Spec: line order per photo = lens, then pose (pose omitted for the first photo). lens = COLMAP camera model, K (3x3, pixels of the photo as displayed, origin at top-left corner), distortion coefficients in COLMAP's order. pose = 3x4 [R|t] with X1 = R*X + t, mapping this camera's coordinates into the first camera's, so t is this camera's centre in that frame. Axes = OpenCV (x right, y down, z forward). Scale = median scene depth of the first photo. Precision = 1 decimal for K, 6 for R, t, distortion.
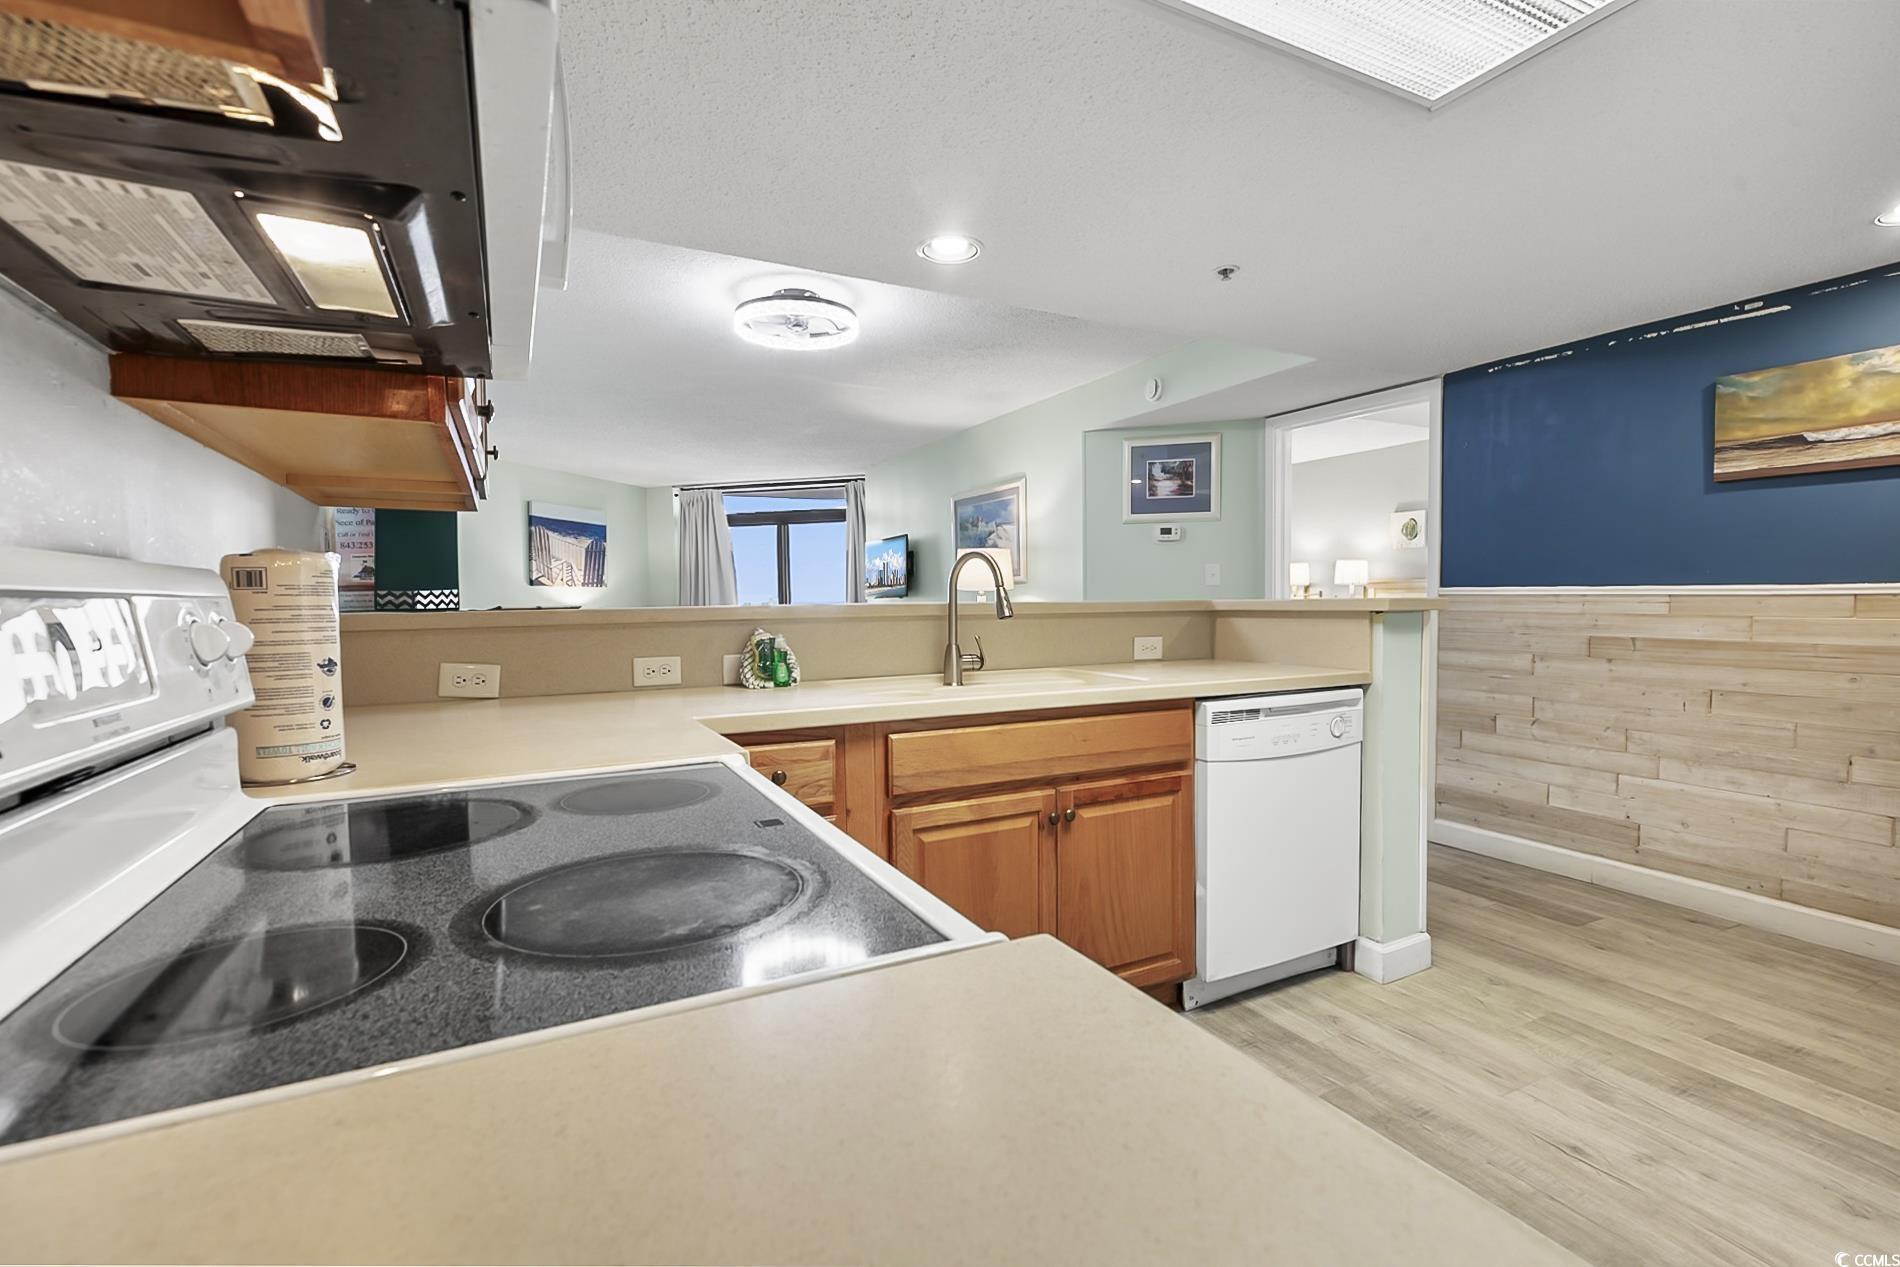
lens RADIAL K [[862.1, 0, 949.2], [0, 862.1, 624.3], [0, 0, 1]] dist [0.012672, 0.000001]
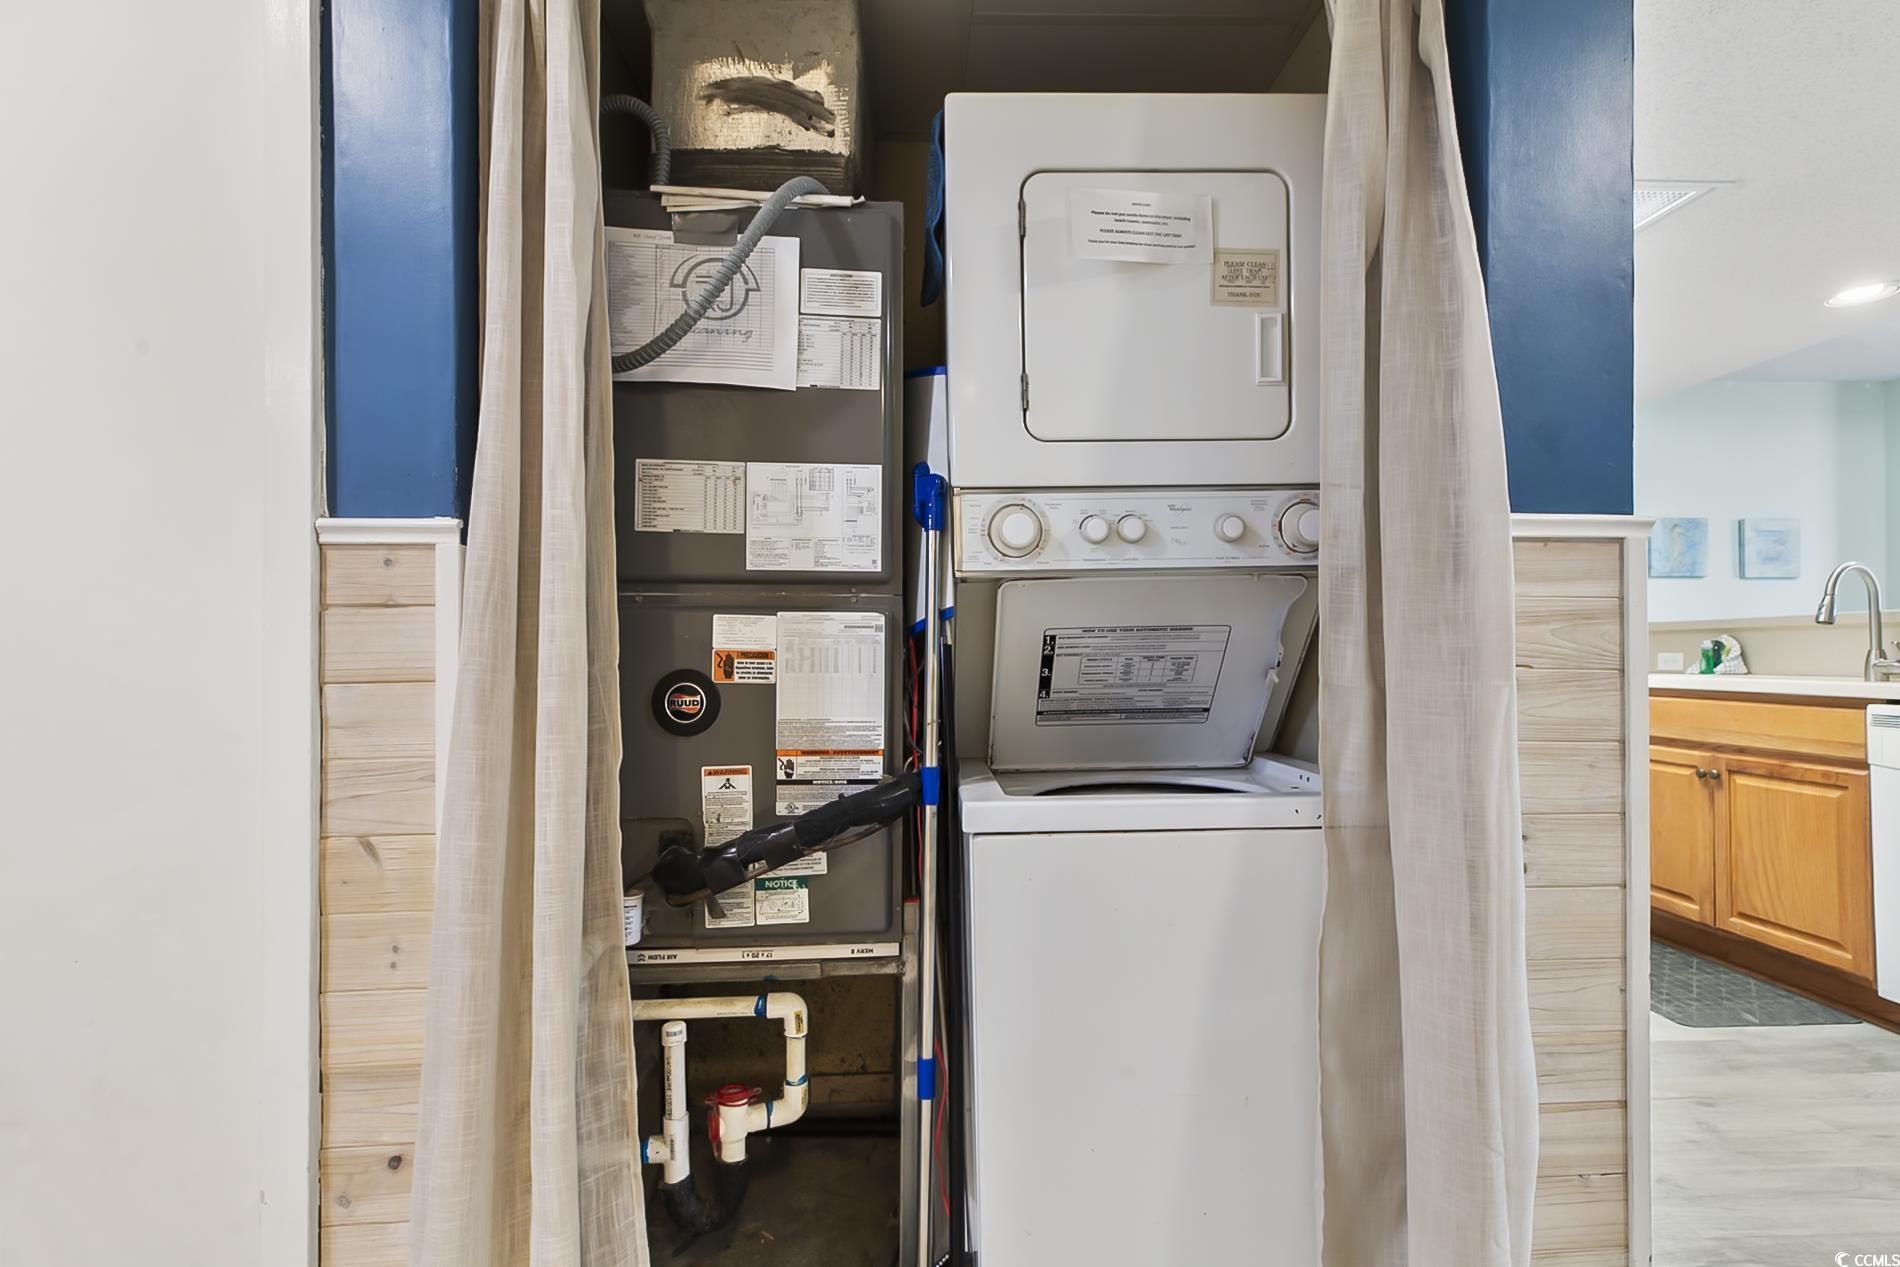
lens RADIAL K [[867.1, 0, 953.0], [0, 867.1, 642.6], [0, 0, 1]] dist [0.011624, 0.000152]
pose [[-0.416229, -0.002845, -0.909255, 1.679709], [-0.021085, 0.999756, 0.006524, 0.038670], [0.909015, 0.021887, -0.416187, 0.478925]]
